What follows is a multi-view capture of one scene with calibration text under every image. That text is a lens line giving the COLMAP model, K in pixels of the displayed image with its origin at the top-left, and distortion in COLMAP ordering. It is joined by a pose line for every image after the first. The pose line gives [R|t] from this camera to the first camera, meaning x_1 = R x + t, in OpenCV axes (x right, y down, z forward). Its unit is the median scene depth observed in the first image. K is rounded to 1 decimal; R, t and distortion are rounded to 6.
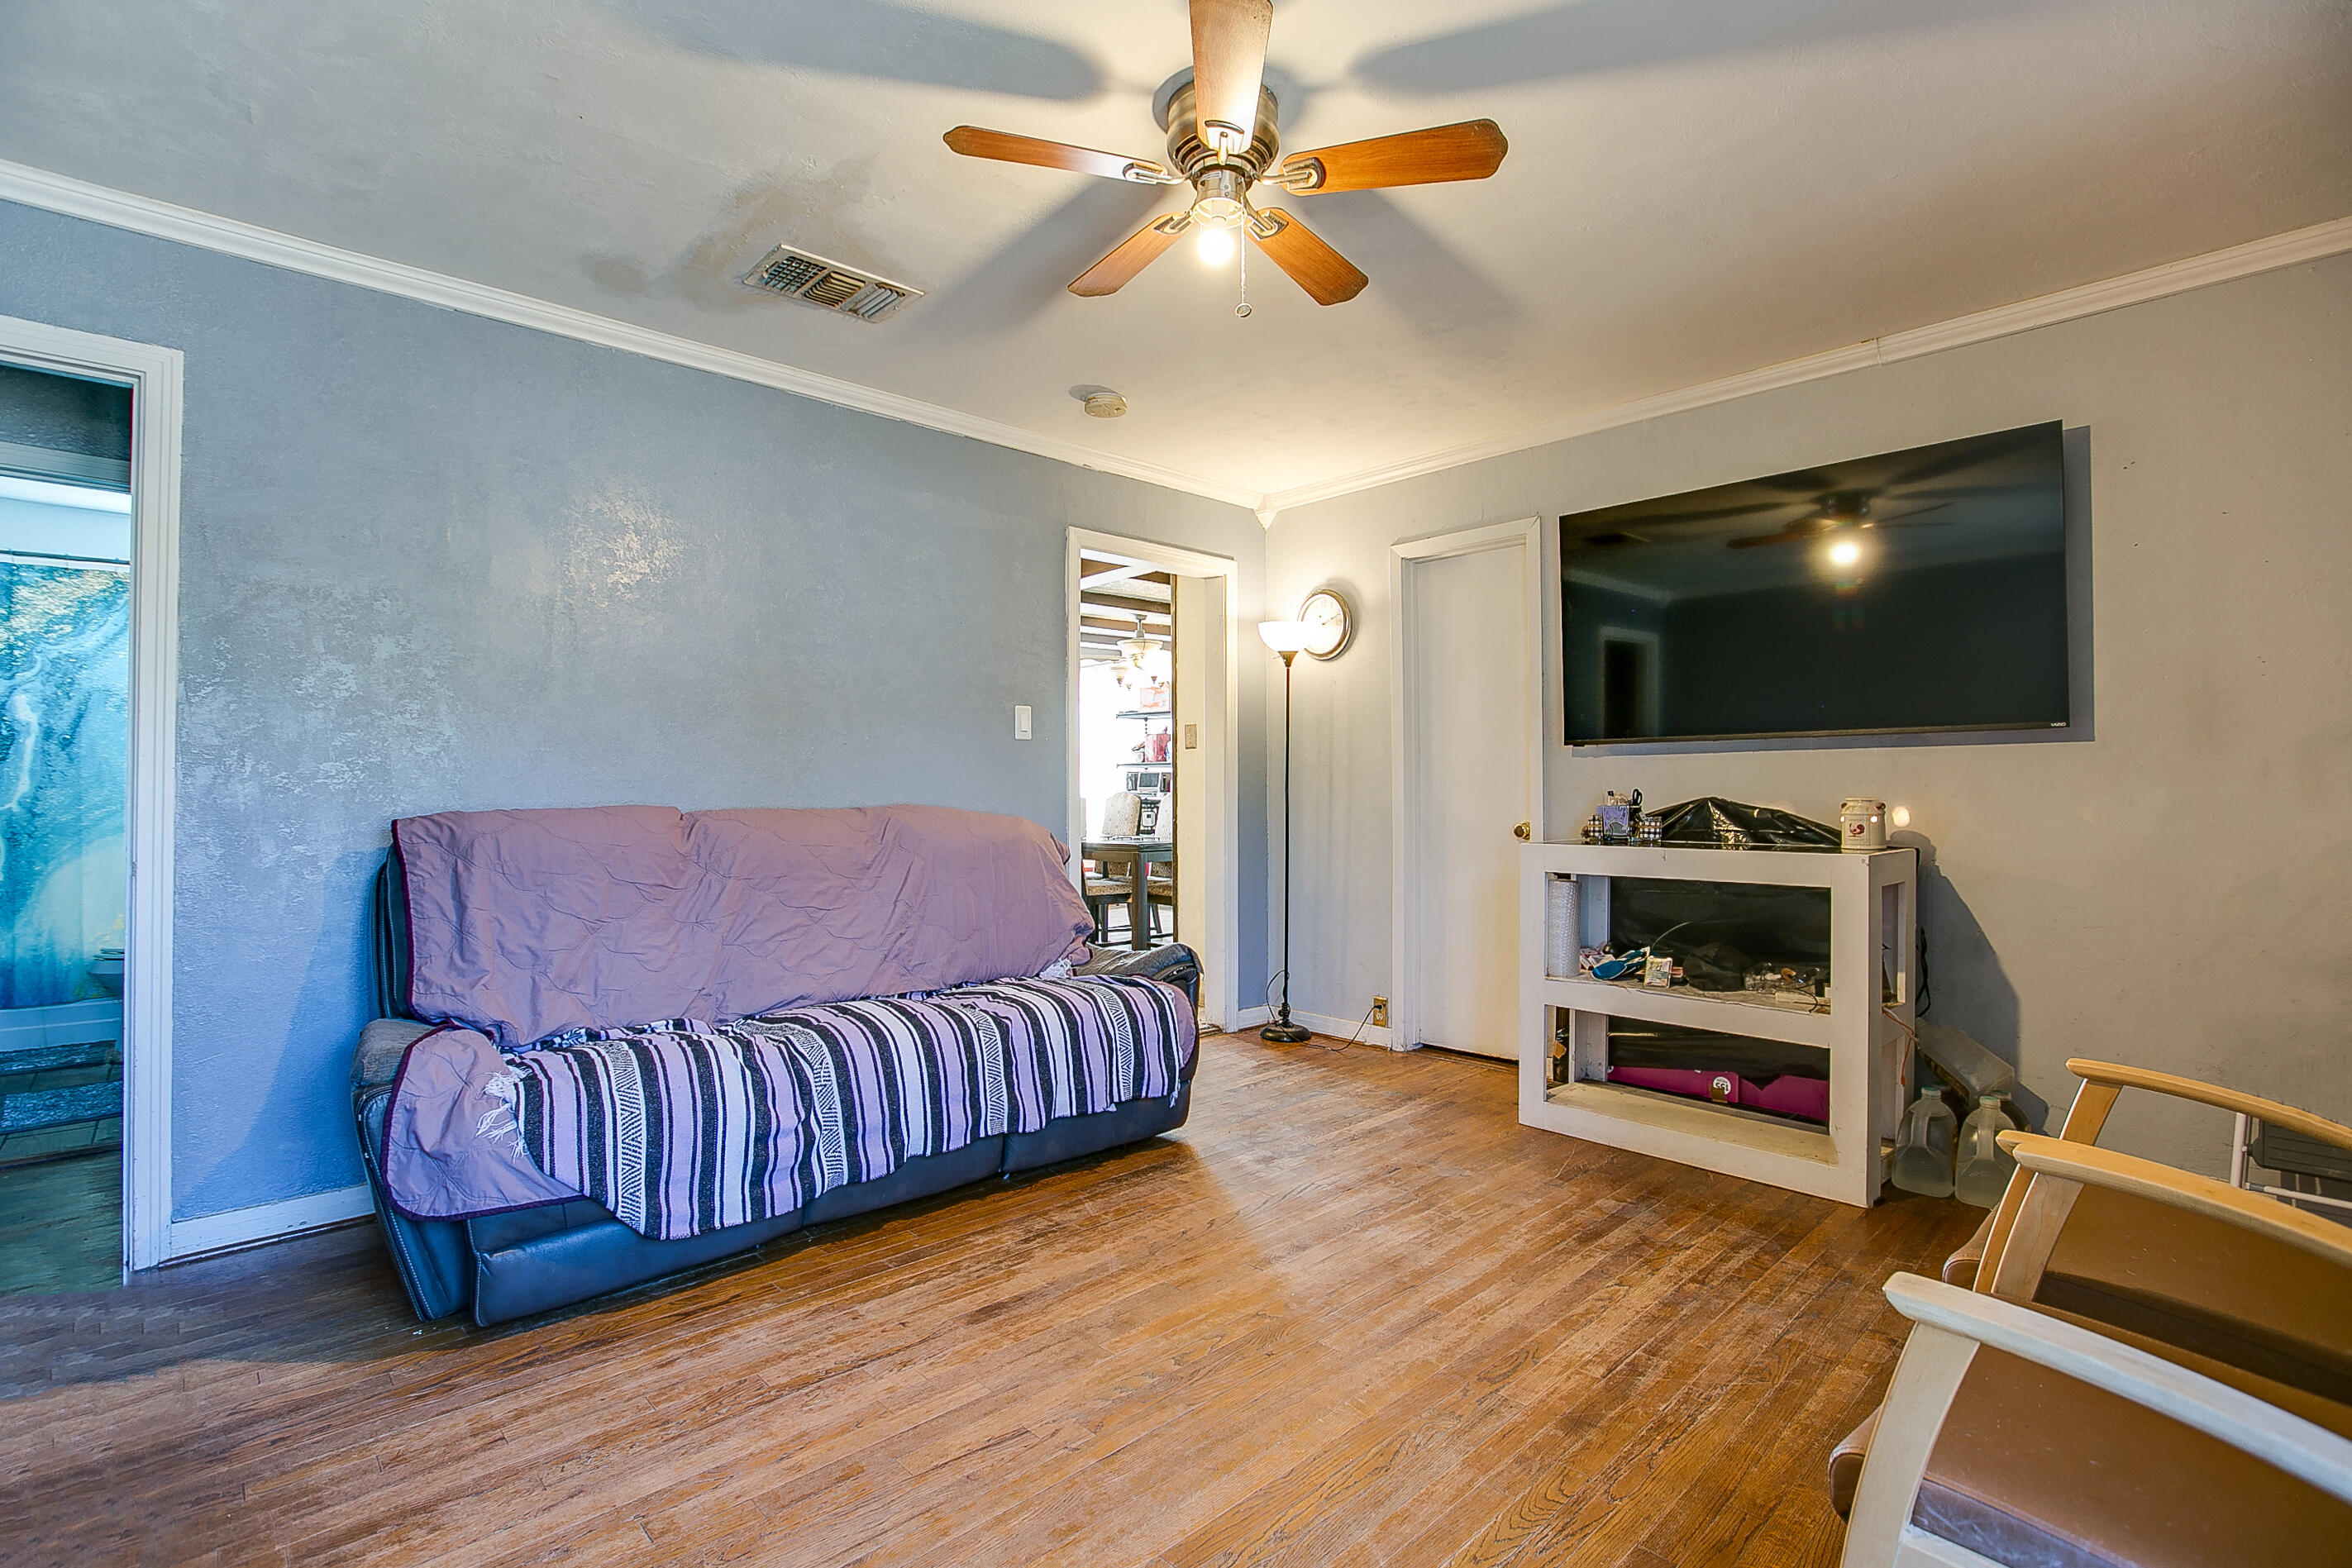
lens RADIAL K [[1097.7, 0, 1173.0], [0, 1097.7, 787.7], [0, 0, 1]] dist [-0.034330, 0.001326]
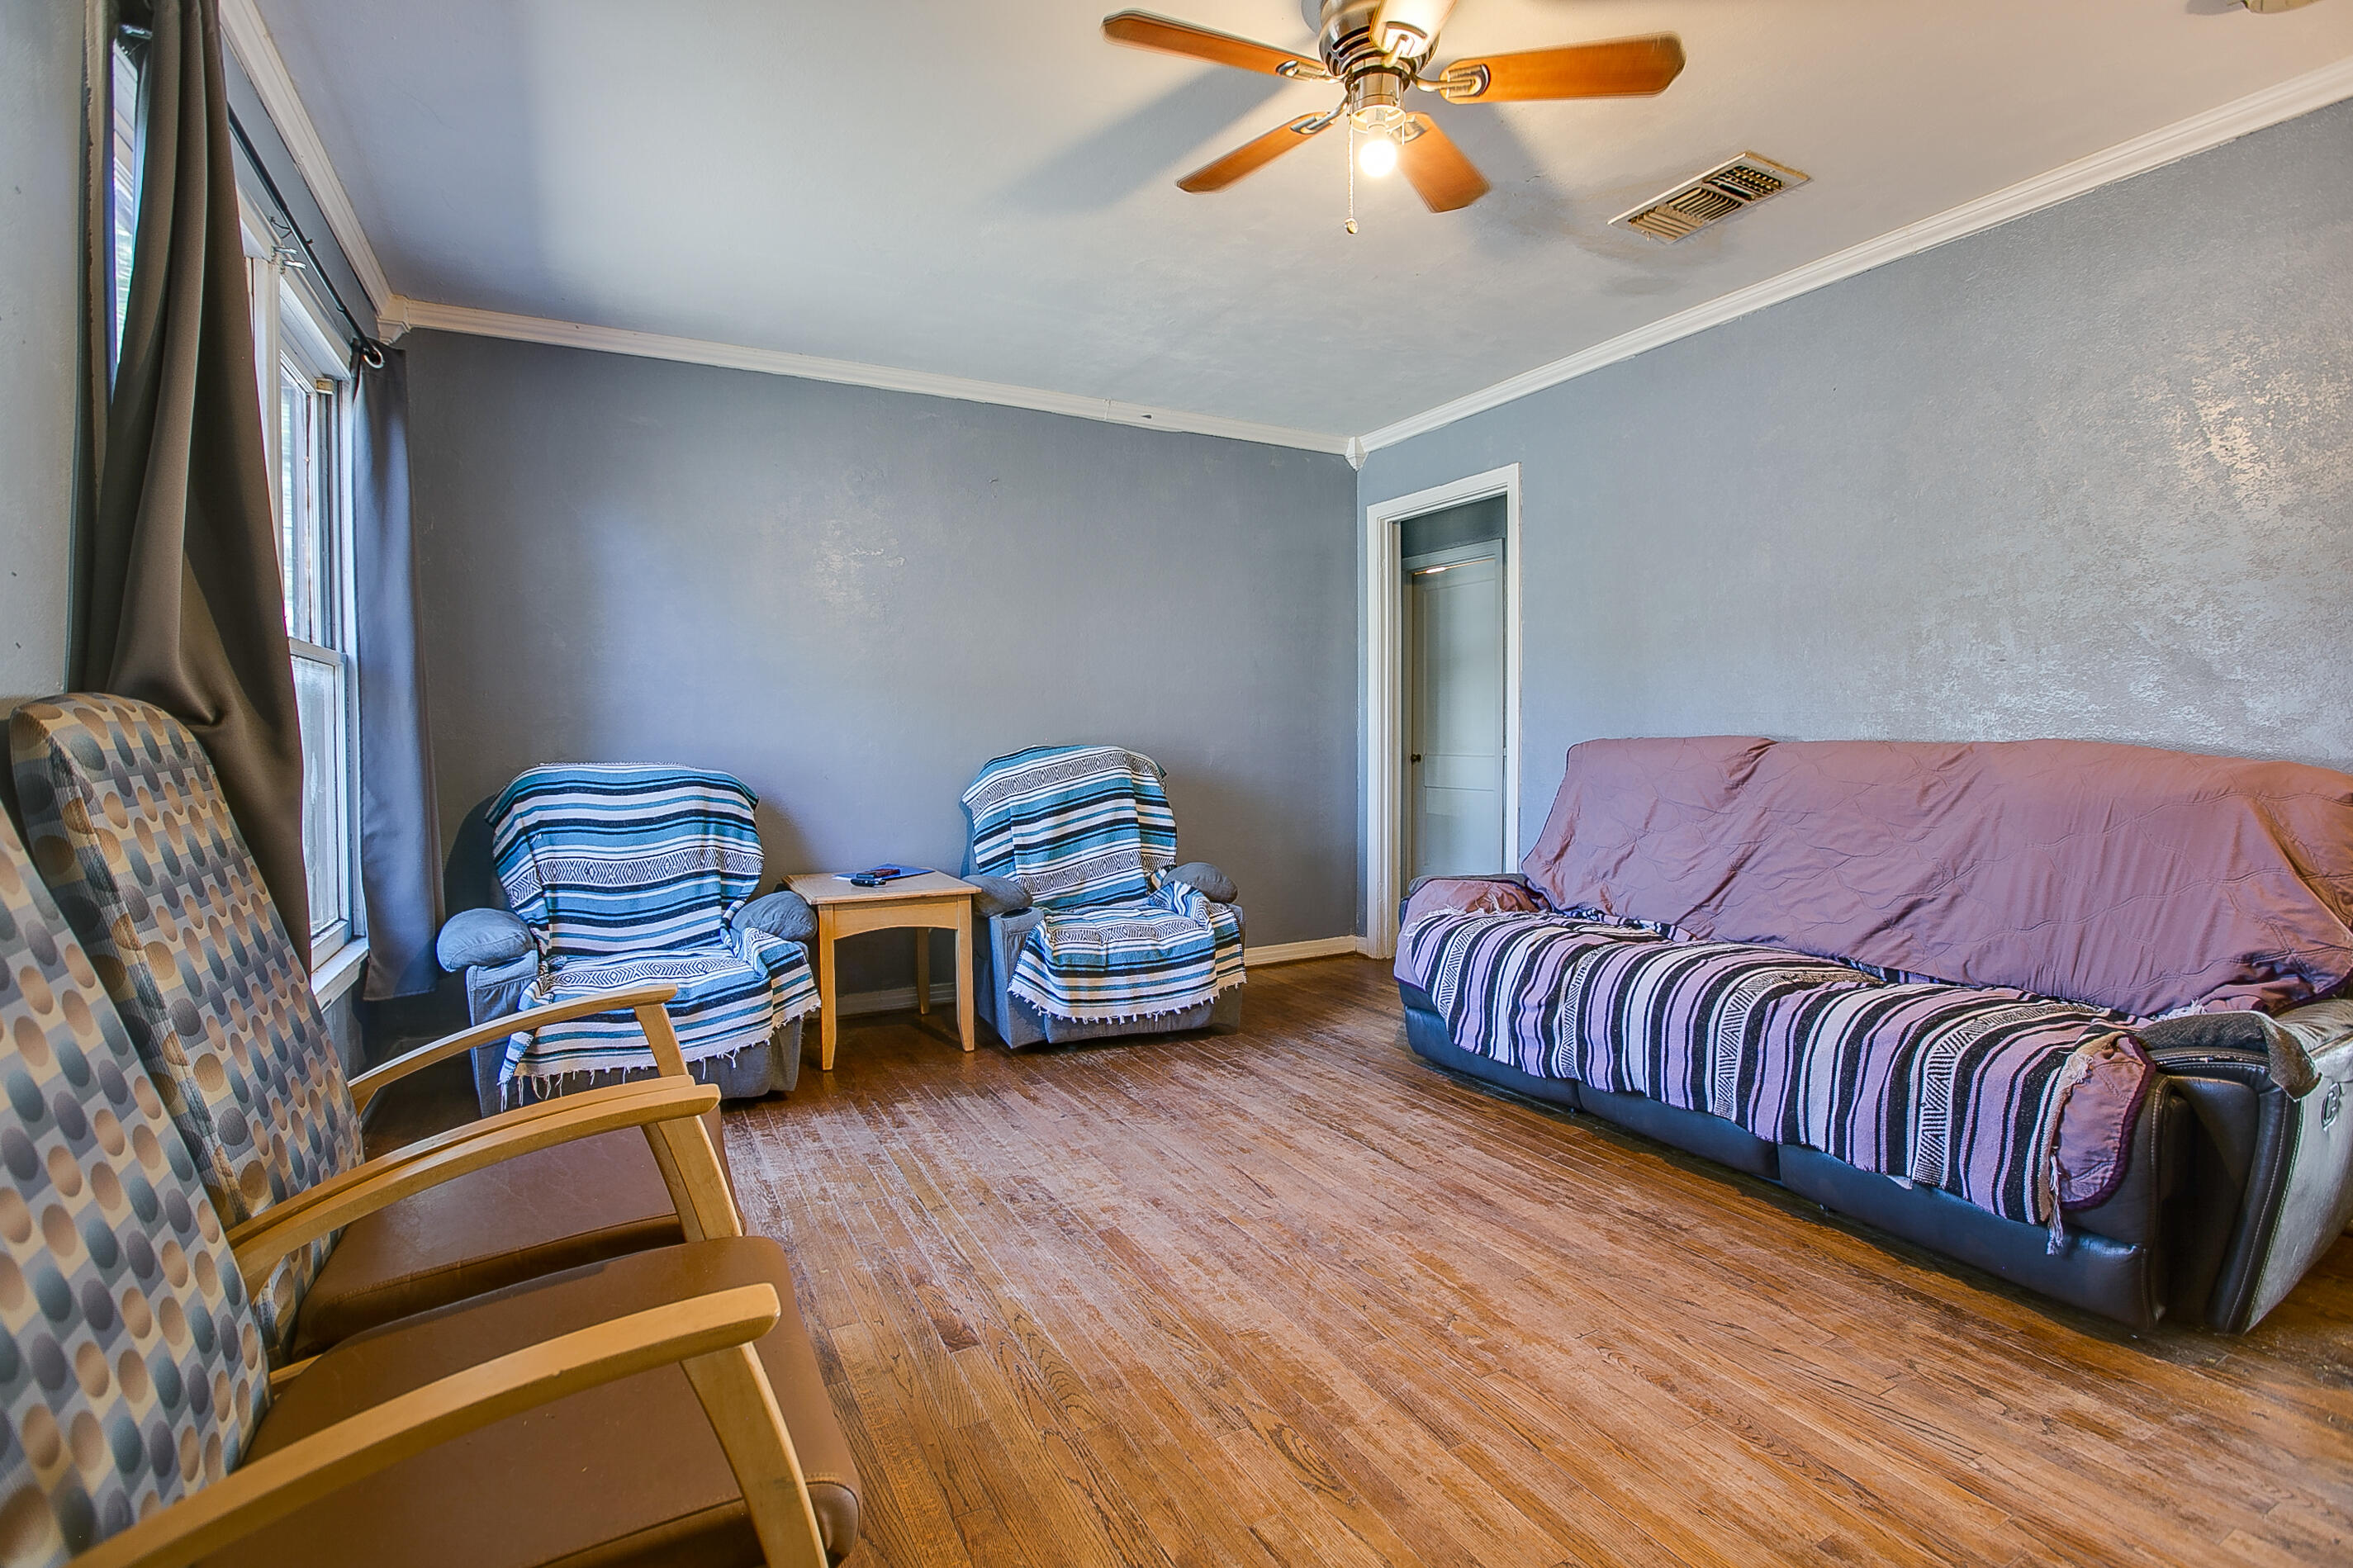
lens RADIAL K [[1098.2, 0, 1167.0], [0, 1098.2, 778.7], [0, 0, 1]] dist [-0.034330, 0.001326]
pose [[-0.275584, 0.041083, -0.960399, 0.959678], [0.005230, 0.999136, 0.041240, 0.015033], [0.961263, 0.006342, -0.275561, 1.011757]]
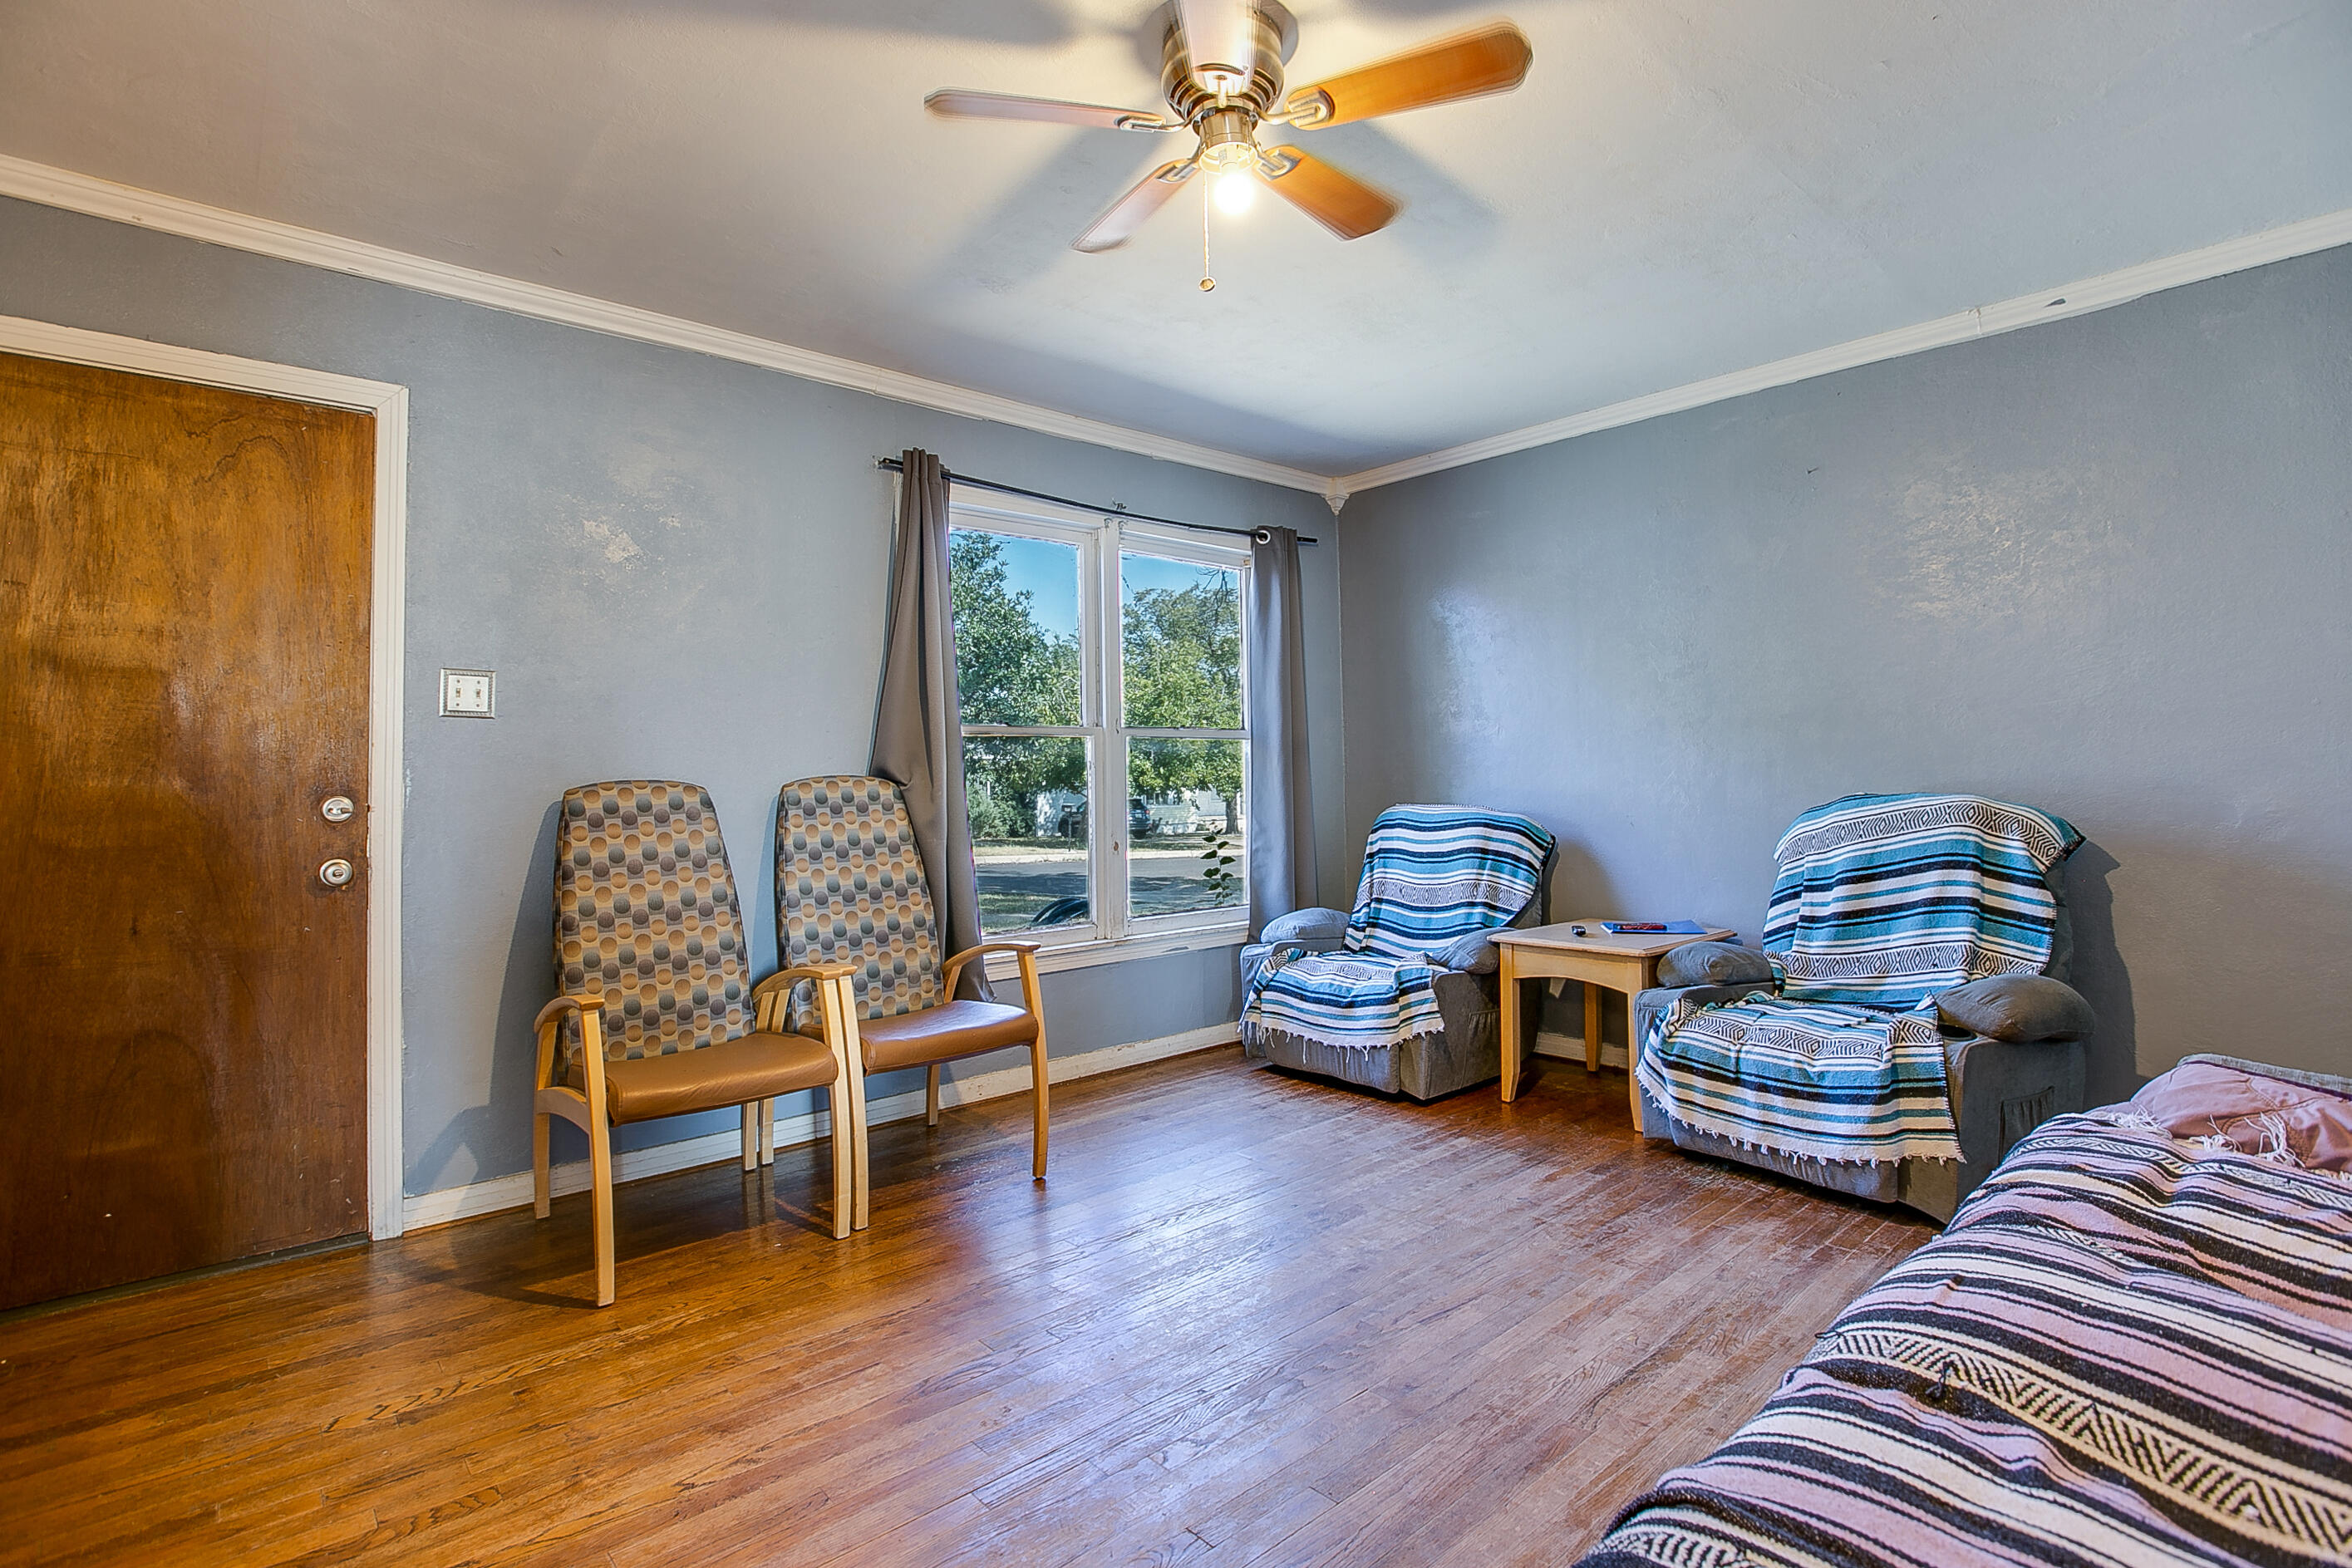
lens RADIAL K [[1118.7, 0, 1173.7], [0, 1118.7, 771.8], [0, 0, 1]] dist [-0.022992, 0.000103]
pose [[-0.999346, 0.018734, 0.030916, 0.067505], [0.018450, 0.999785, -0.009450, 0.003670], [-0.031087, -0.008873, -0.999477, 1.801527]]
